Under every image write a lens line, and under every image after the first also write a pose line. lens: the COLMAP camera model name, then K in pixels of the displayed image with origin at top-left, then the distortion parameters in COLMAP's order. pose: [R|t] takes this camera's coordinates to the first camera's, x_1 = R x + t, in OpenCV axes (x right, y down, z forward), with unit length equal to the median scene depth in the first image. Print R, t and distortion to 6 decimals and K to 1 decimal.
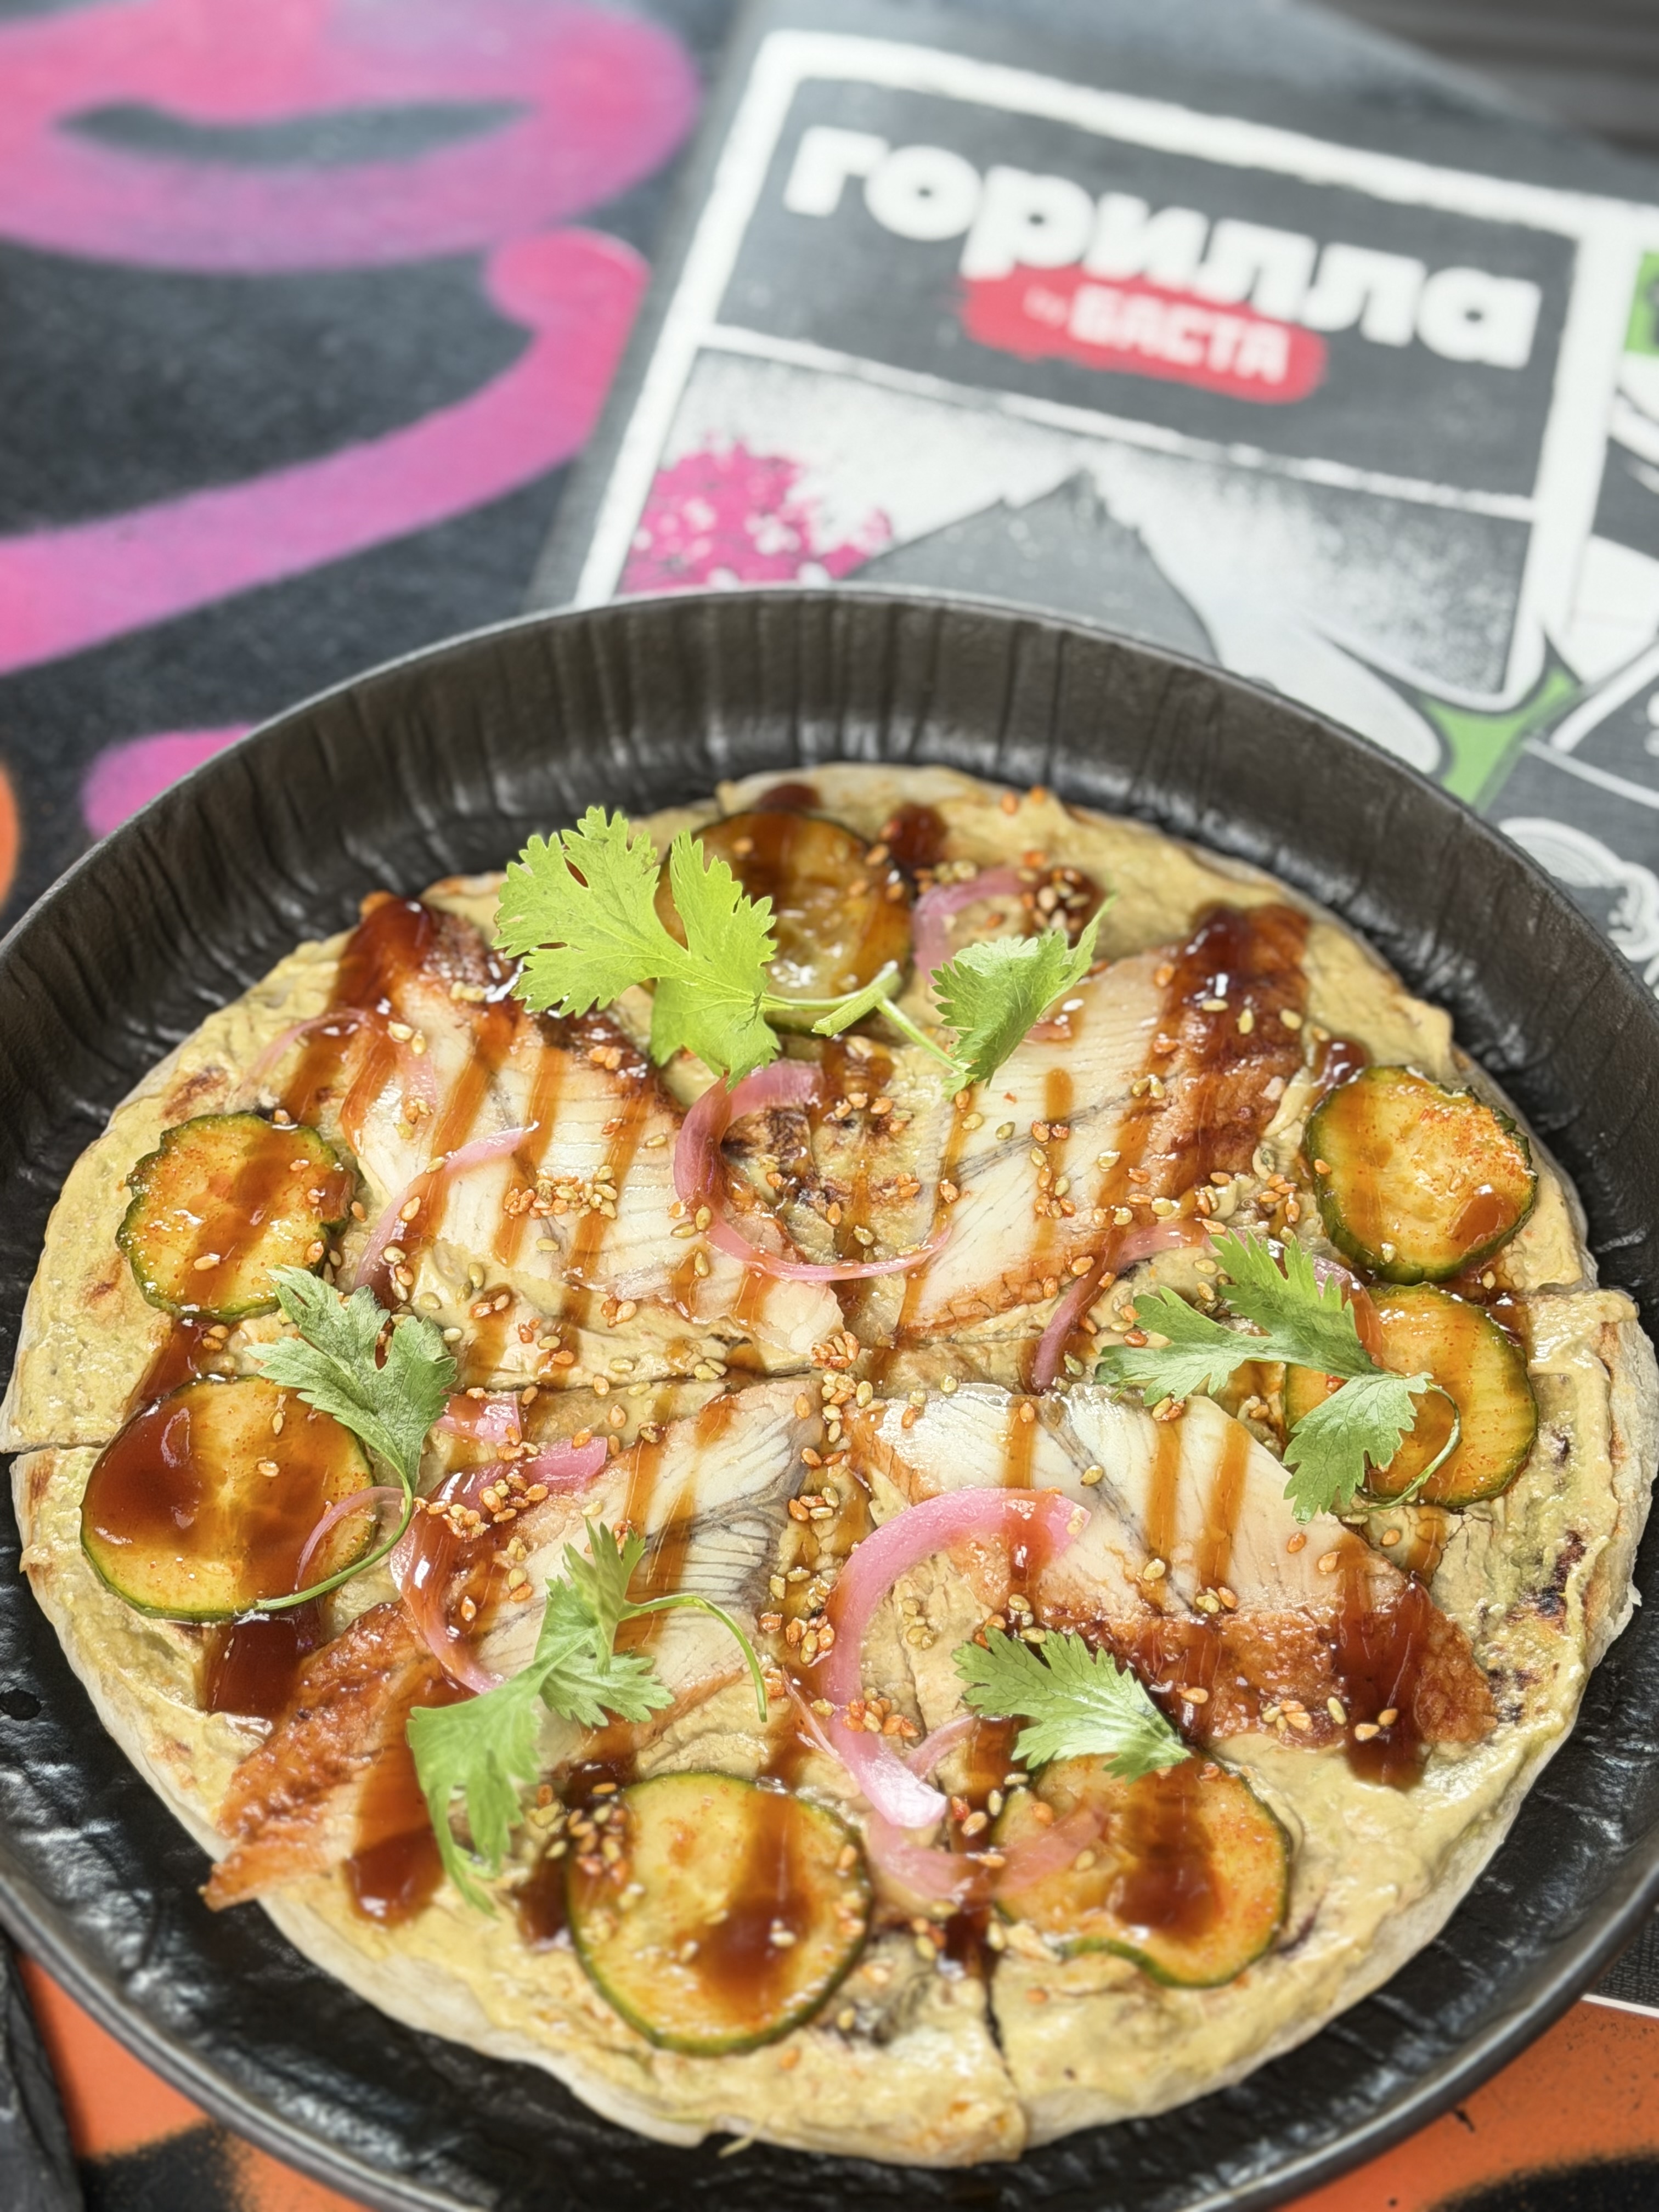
lens RADIAL K [[4196.1, 0, 828.2], [0, 4196.1, 1105.6], [0, 0, 1]] dist [0.139025, 0.000000]
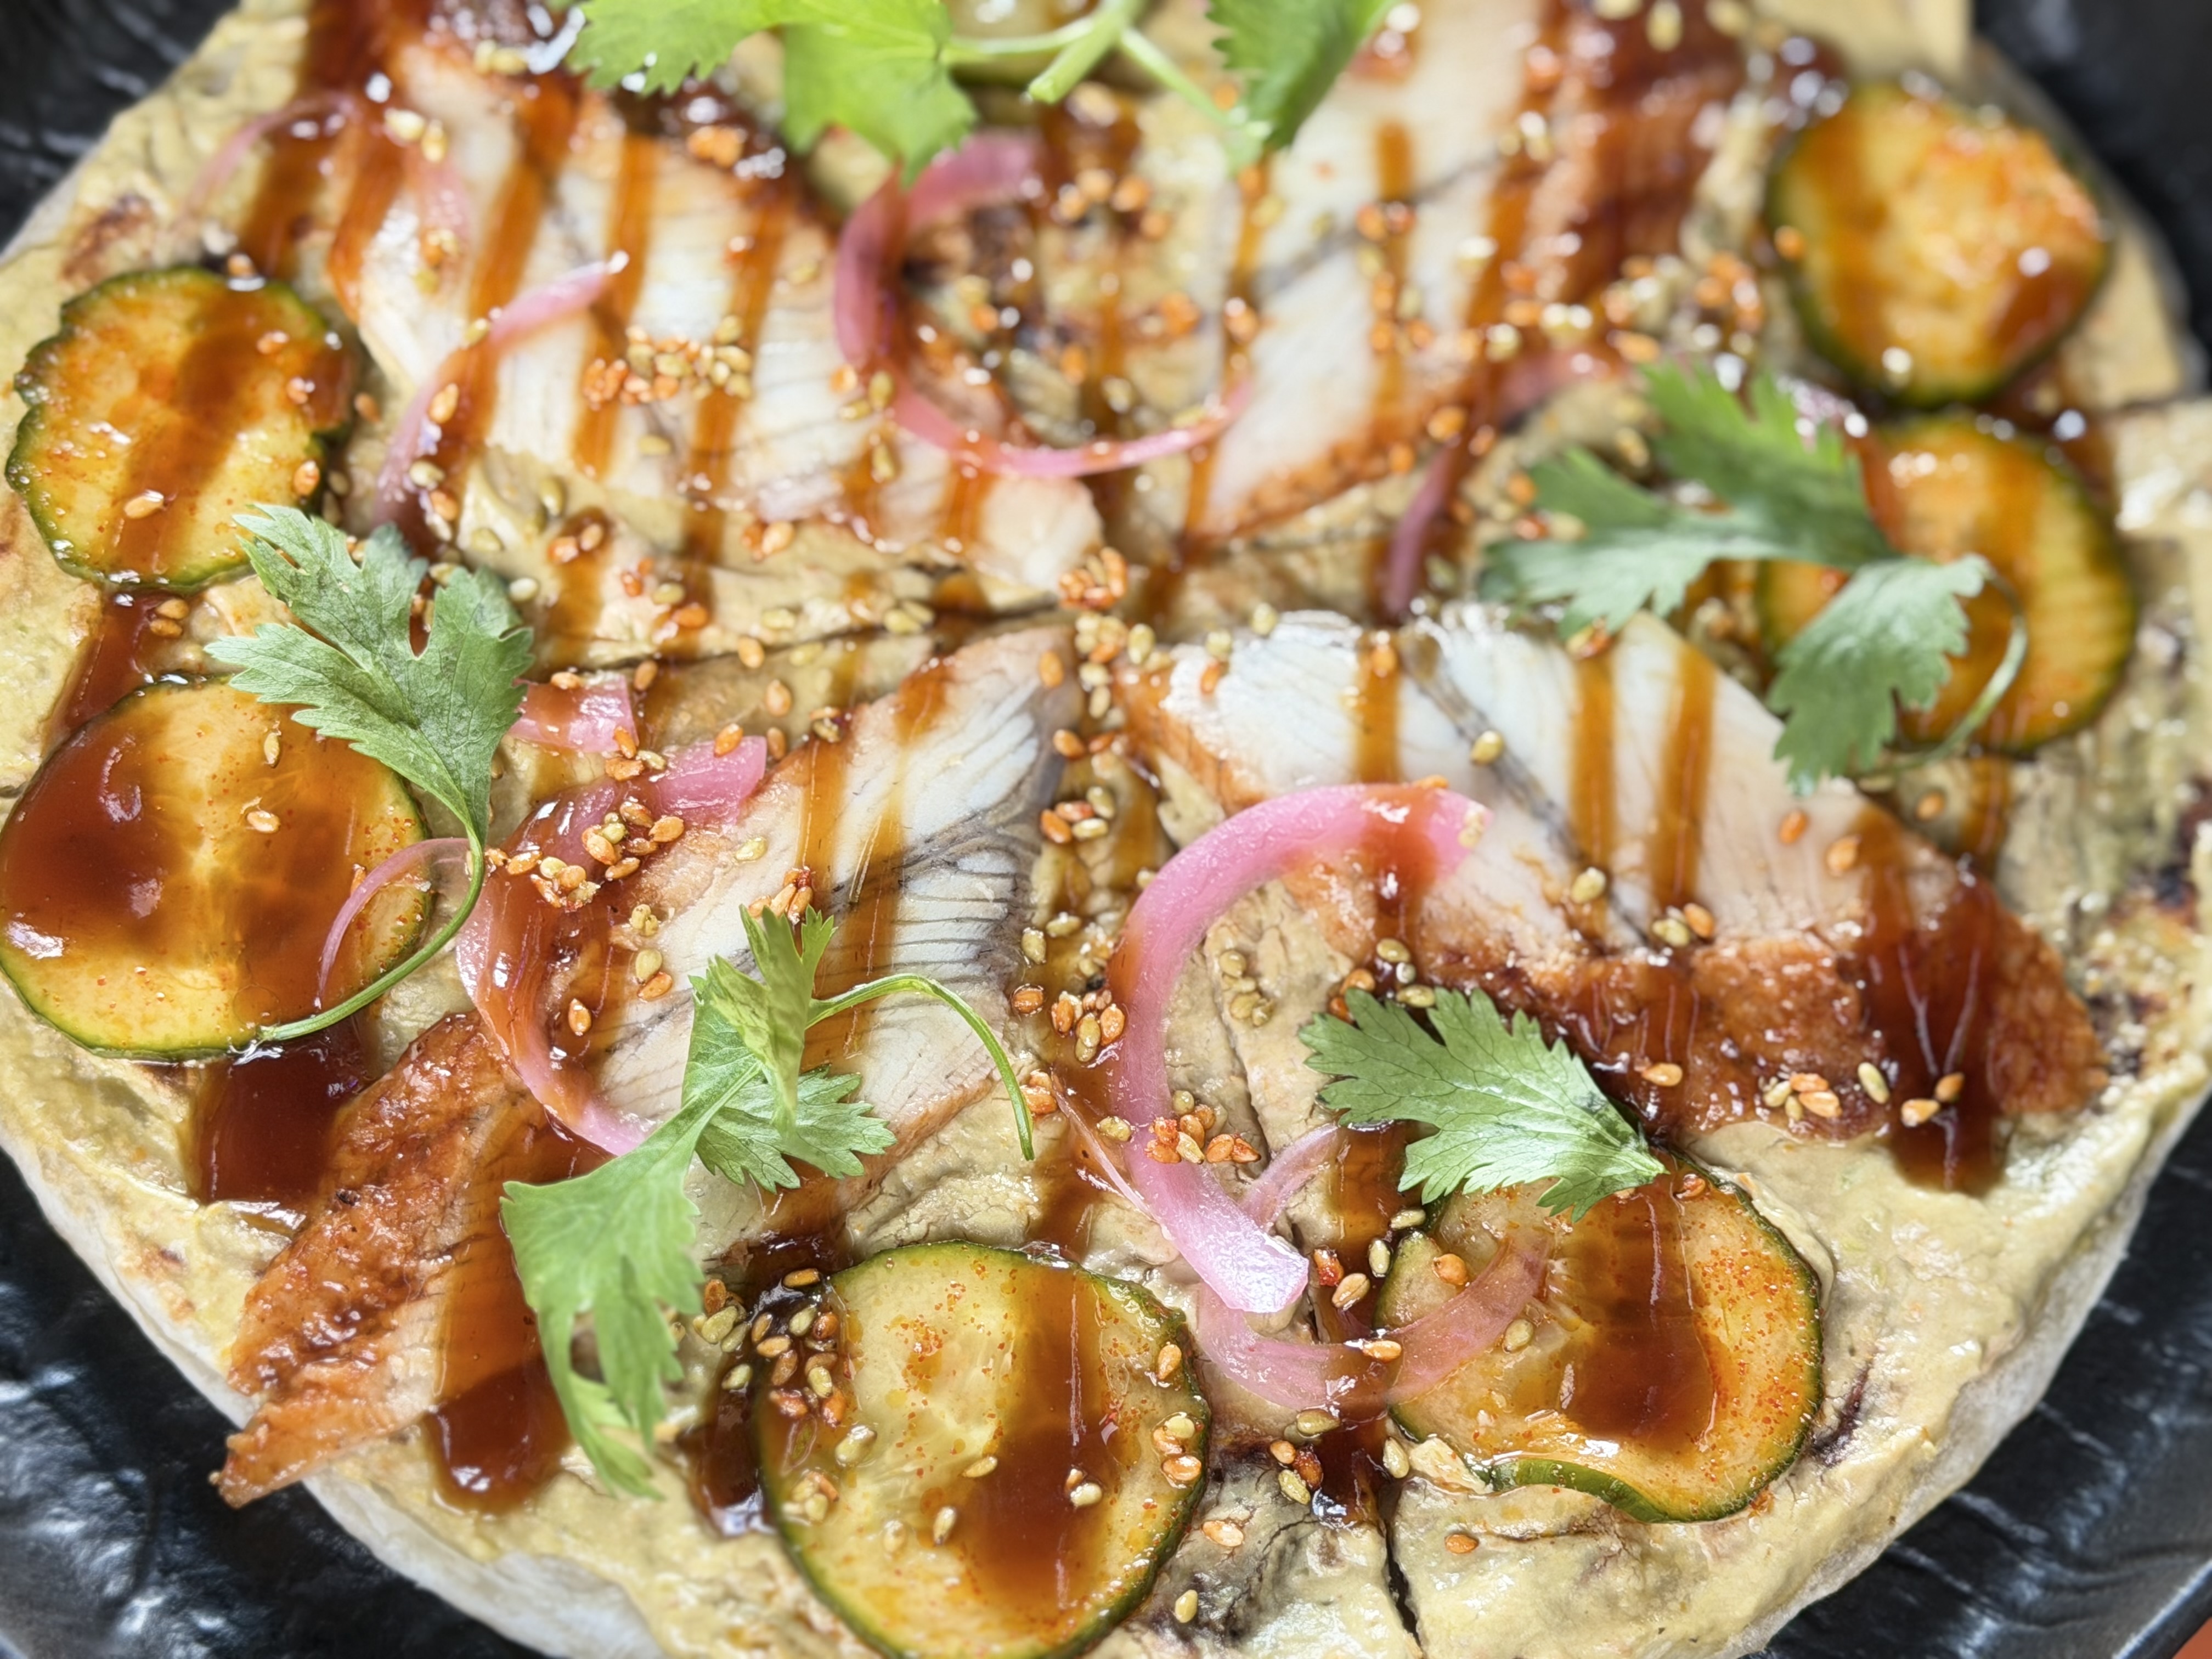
lens RADIAL K [[4196.1, 0, 1115.7], [0, 4196.1, 826.8], [0, 0, 1]] dist [0.139025, 0.000000]
pose [[0.997471, -0.069456, 0.015113, -0.007731], [0.064959, 0.977033, 0.202944, -0.040444], [-0.028862, -0.201449, 0.979074, 0.338862]]
